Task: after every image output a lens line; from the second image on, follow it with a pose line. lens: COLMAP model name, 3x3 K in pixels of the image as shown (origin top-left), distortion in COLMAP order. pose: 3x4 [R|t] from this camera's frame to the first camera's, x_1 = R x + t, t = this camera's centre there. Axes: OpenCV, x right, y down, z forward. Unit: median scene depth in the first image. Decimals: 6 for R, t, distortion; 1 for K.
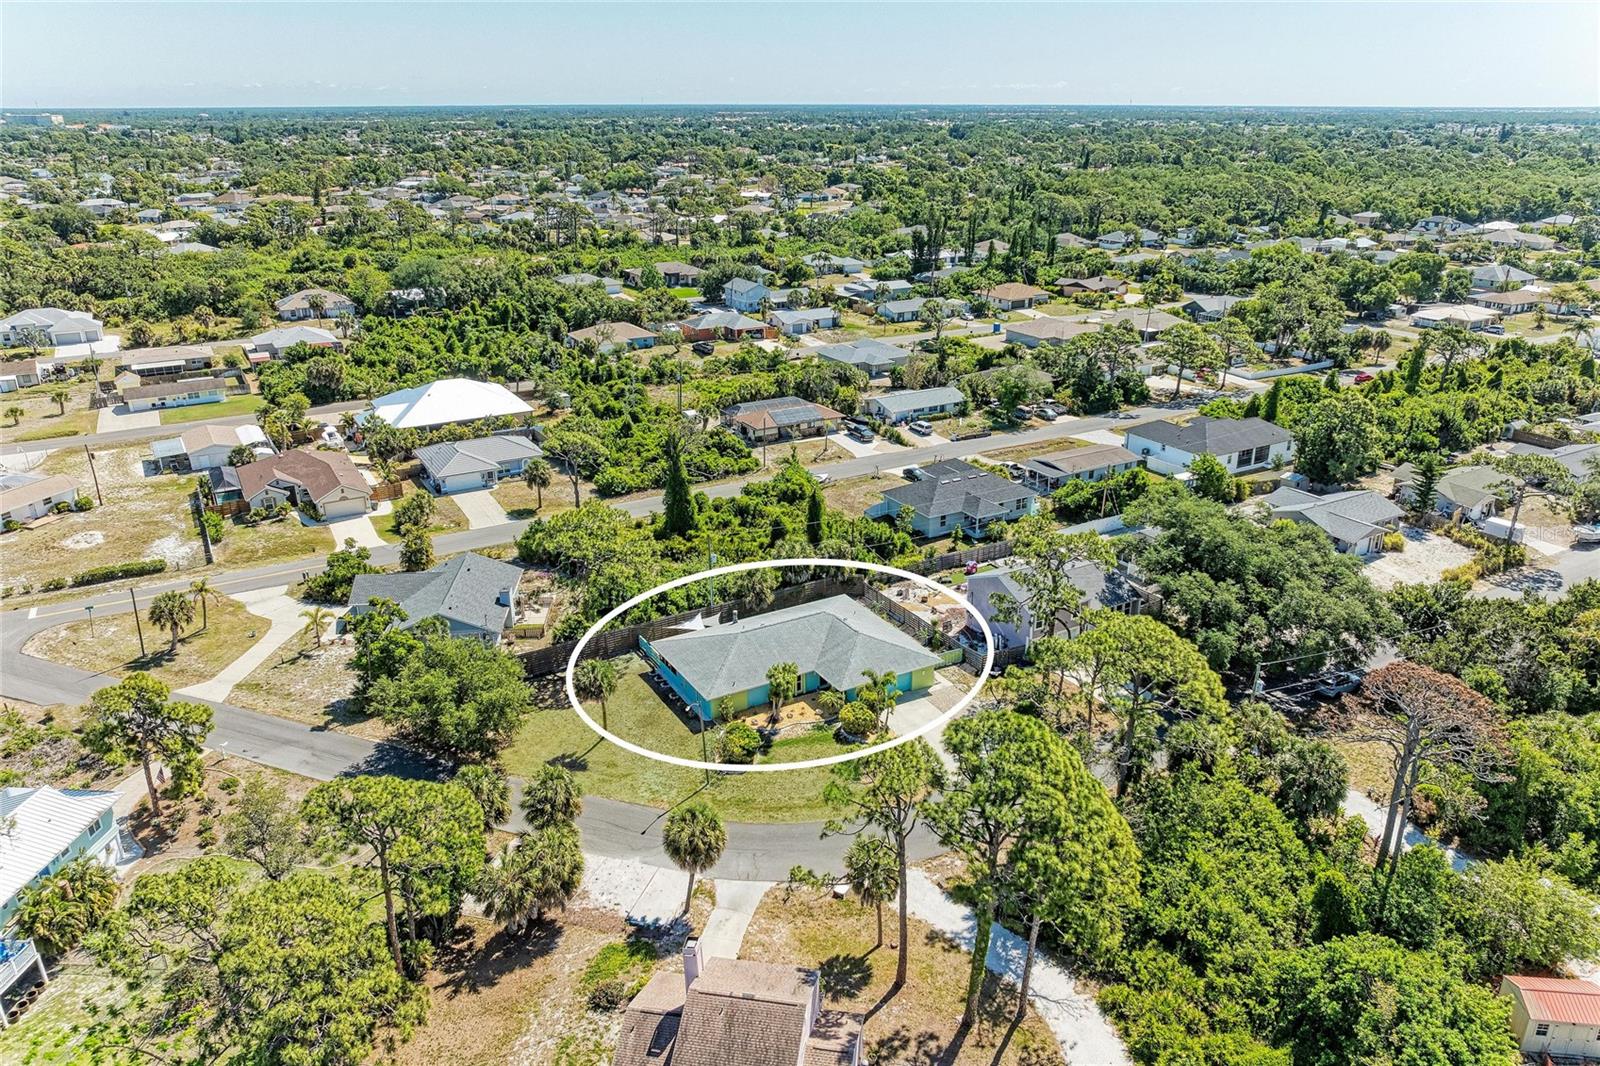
lens RADIAL K [[1126.7, 0, 801.1], [0, 1126.7, 535.0], [0, 0, 1]] dist [-0.020827, 0.009368]
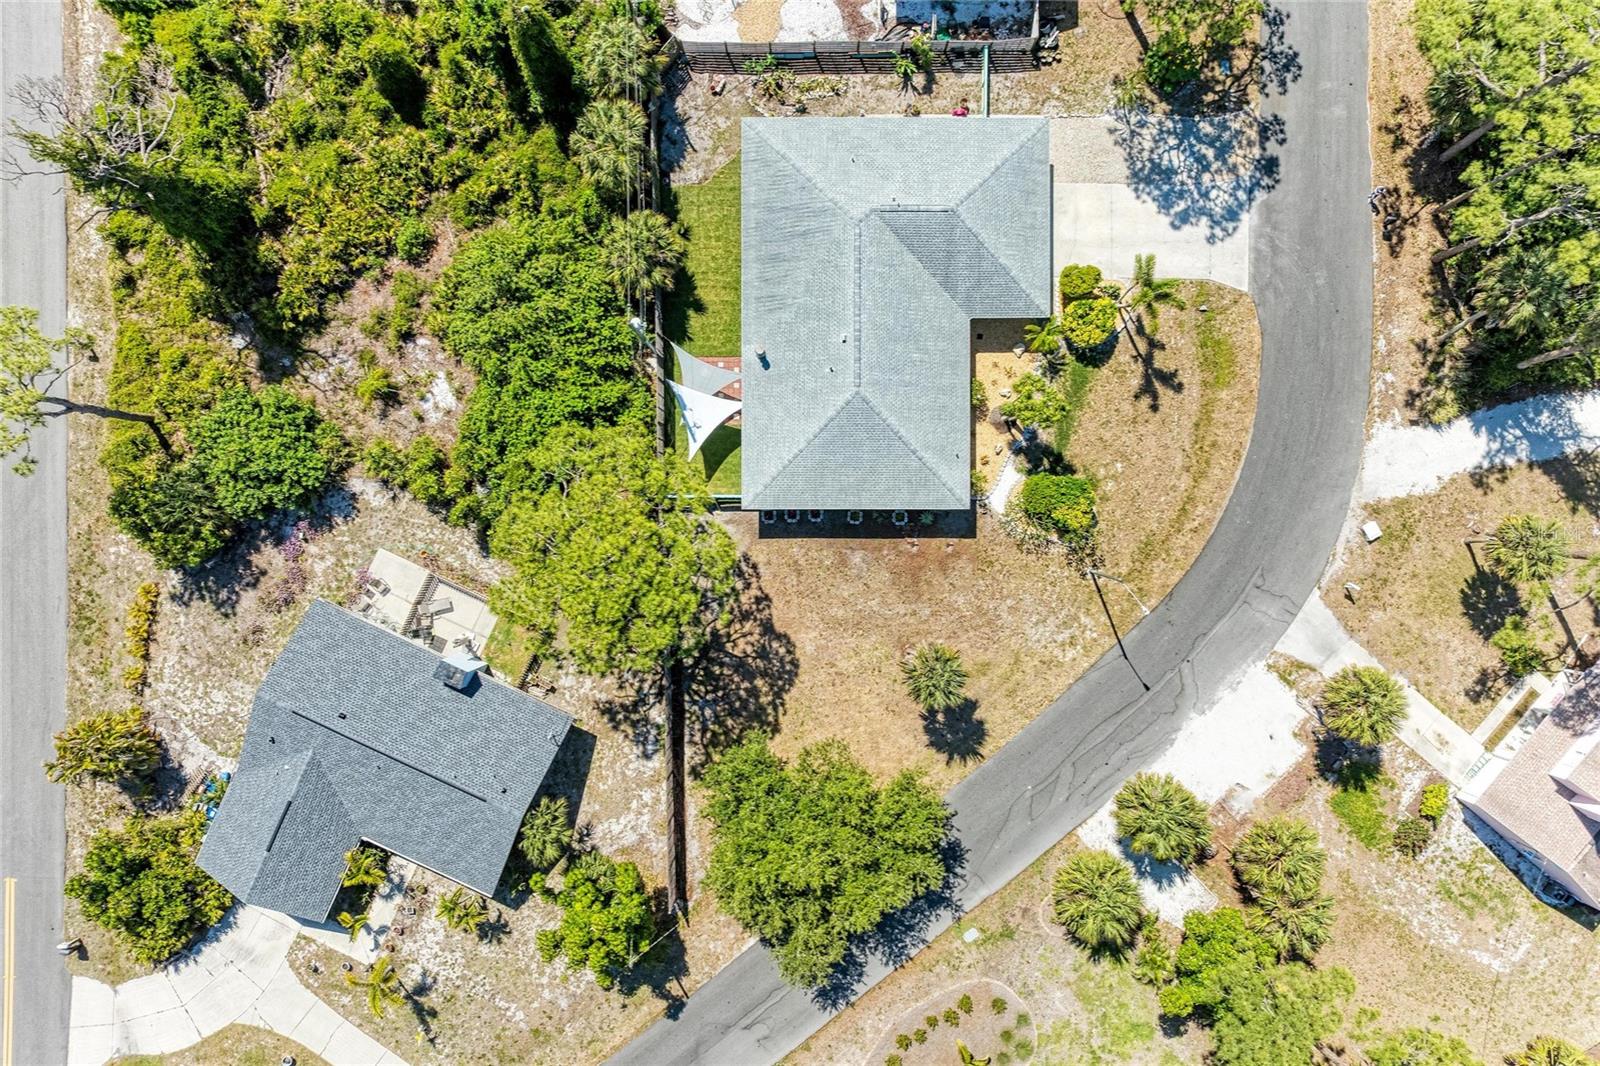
lens RADIAL K [[1126.7, 0, 799.8], [0, 1126.7, 532.7], [0, 0, 1]] dist [-0.020827, 0.009368]
pose [[0.504470, -0.863222, 0.018885, -0.121185], [0.292321, 0.191332, 0.936985, -0.364925], [-0.812440, -0.467161, 0.348859, 0.649610]]
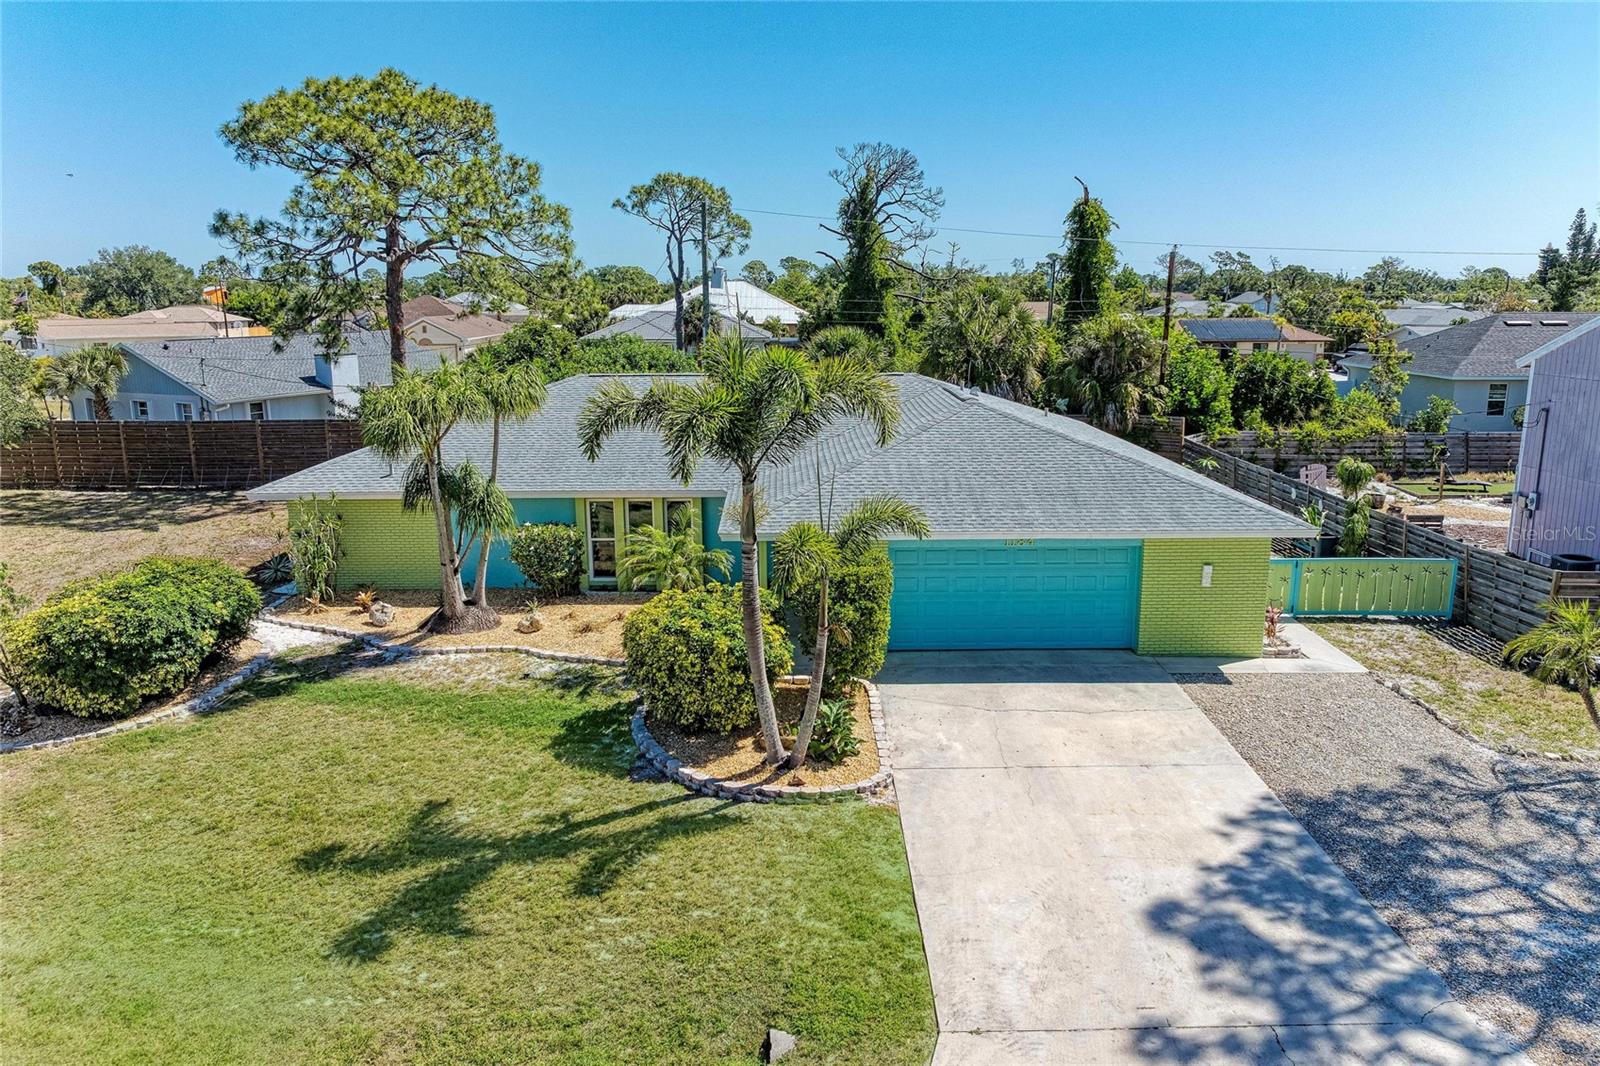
lens RADIAL K [[1126.7, 0, 804.3], [0, 1126.7, 538.1], [0, 0, 1]] dist [-0.020827, 0.009368]
pose [[0.866834, 0.118109, -0.484406, 0.114511], [-0.179747, 0.980235, -0.082651, 0.122029], [0.465070, 0.158715, 0.870930, 0.641929]]
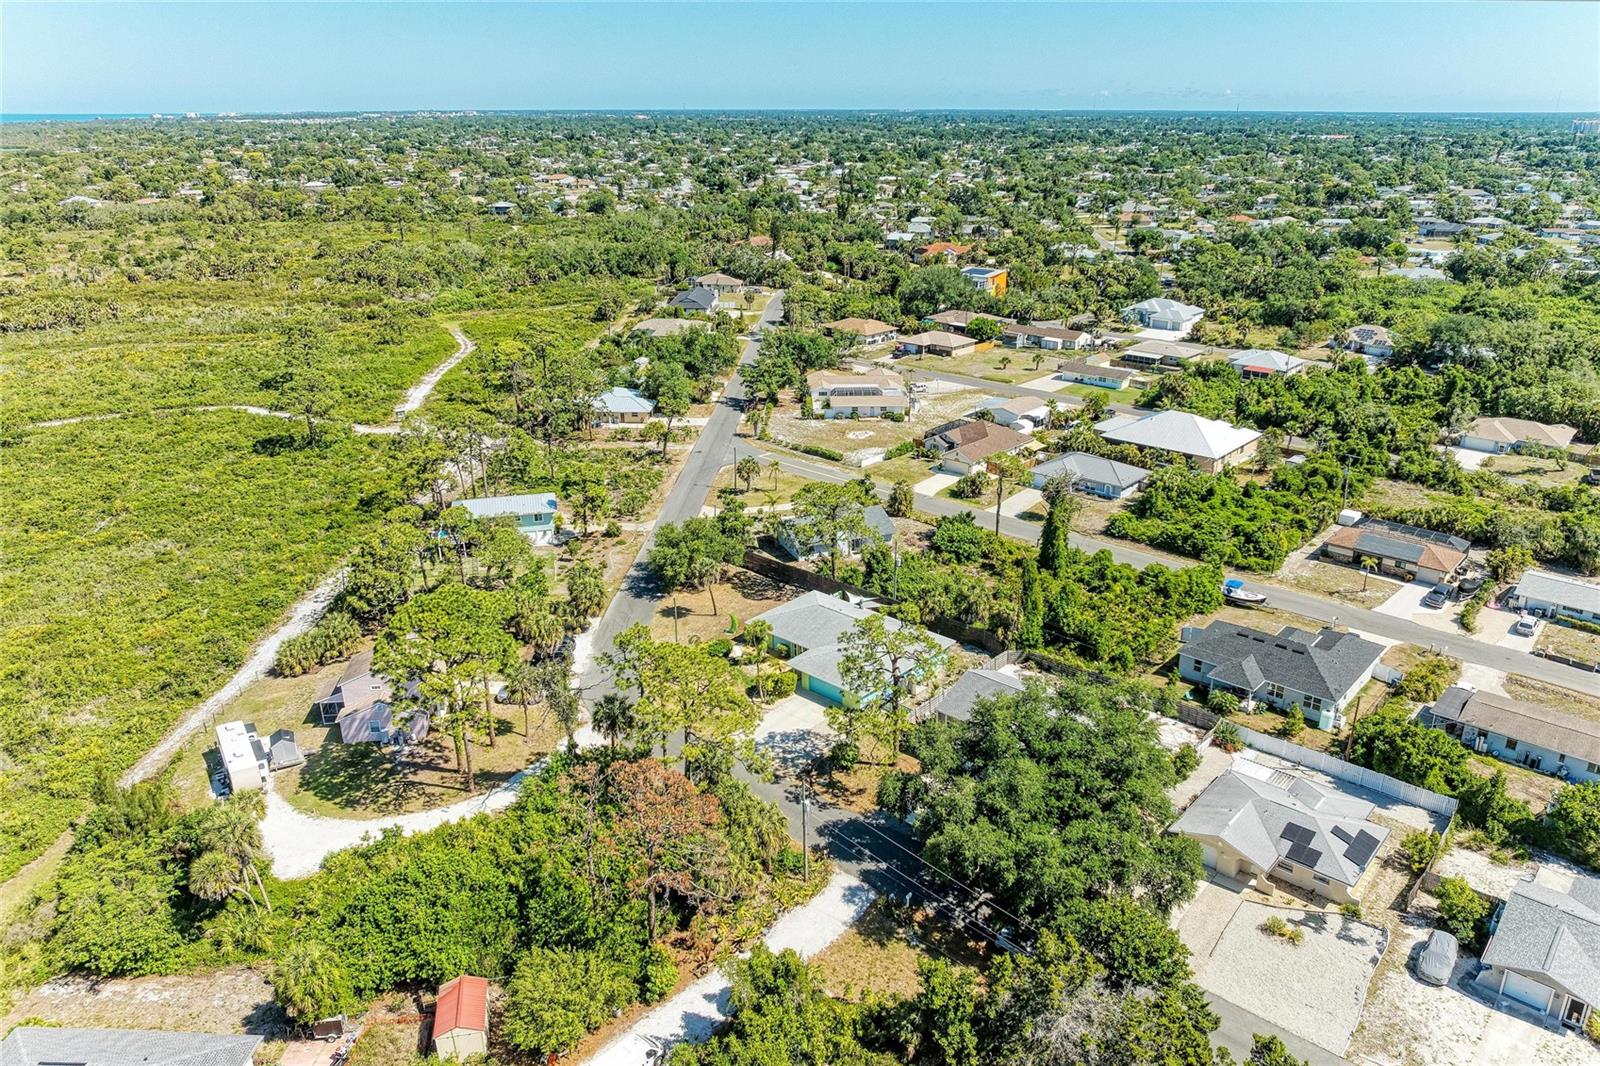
lens RADIAL K [[1126.7, 0, 799.6], [0, 1126.7, 535.2], [0, 0, 1]] dist [-0.020827, 0.009368]
pose [[0.305329, 0.339339, -0.889732, 0.862995], [-0.340374, 0.911514, 0.230840, -0.223596], [0.889337, 0.232359, 0.393814, 0.377850]]
